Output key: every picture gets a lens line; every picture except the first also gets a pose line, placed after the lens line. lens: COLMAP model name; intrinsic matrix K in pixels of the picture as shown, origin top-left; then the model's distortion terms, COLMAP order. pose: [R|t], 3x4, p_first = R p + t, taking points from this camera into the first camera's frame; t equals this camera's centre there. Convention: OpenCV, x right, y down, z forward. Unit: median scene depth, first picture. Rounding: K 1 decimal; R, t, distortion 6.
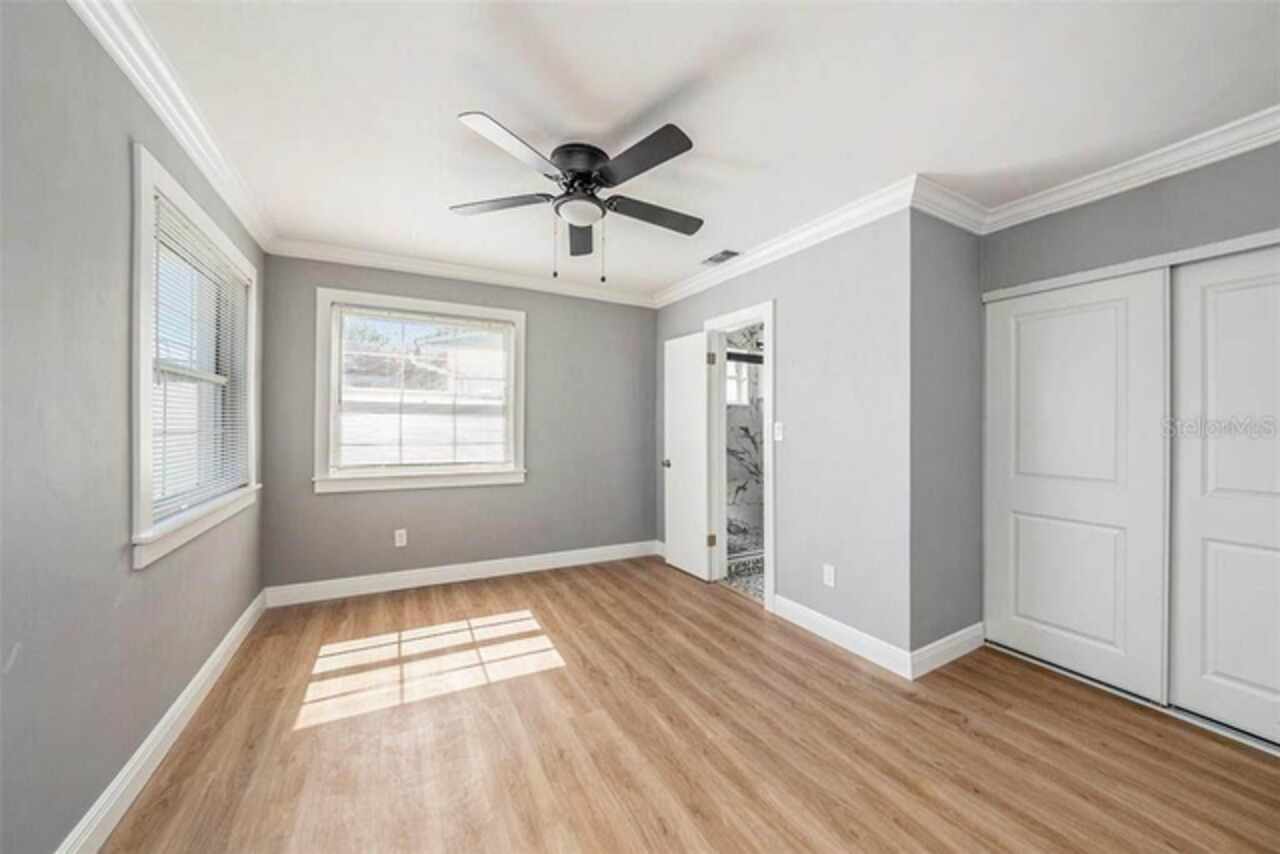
lens RADIAL K [[448.3, 0, 644.1], [0, 448.3, 422.9], [0, 0, 1]] dist [-0.019721, 0.001468]
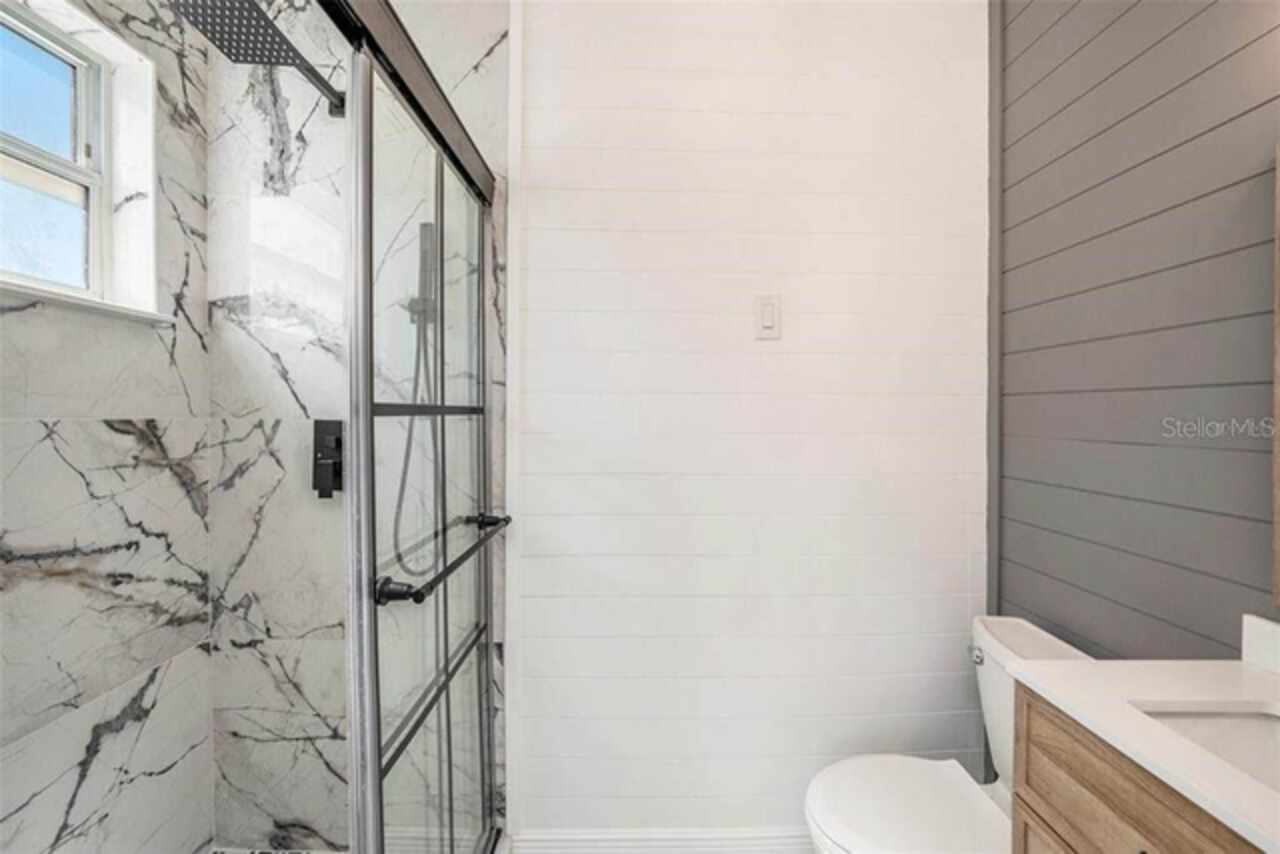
lens RADIAL K [[493.5, 0, 637.7], [0, 493.5, 421.2], [0, 0, 1]] dist [-0.000240, 0.000003]
pose [[0.477540, -0.004691, 0.878597, 0.134361], [-0.003741, 0.999966, 0.007372, 0.008049], [-0.878602, -0.006807, 0.477506, 0.686980]]
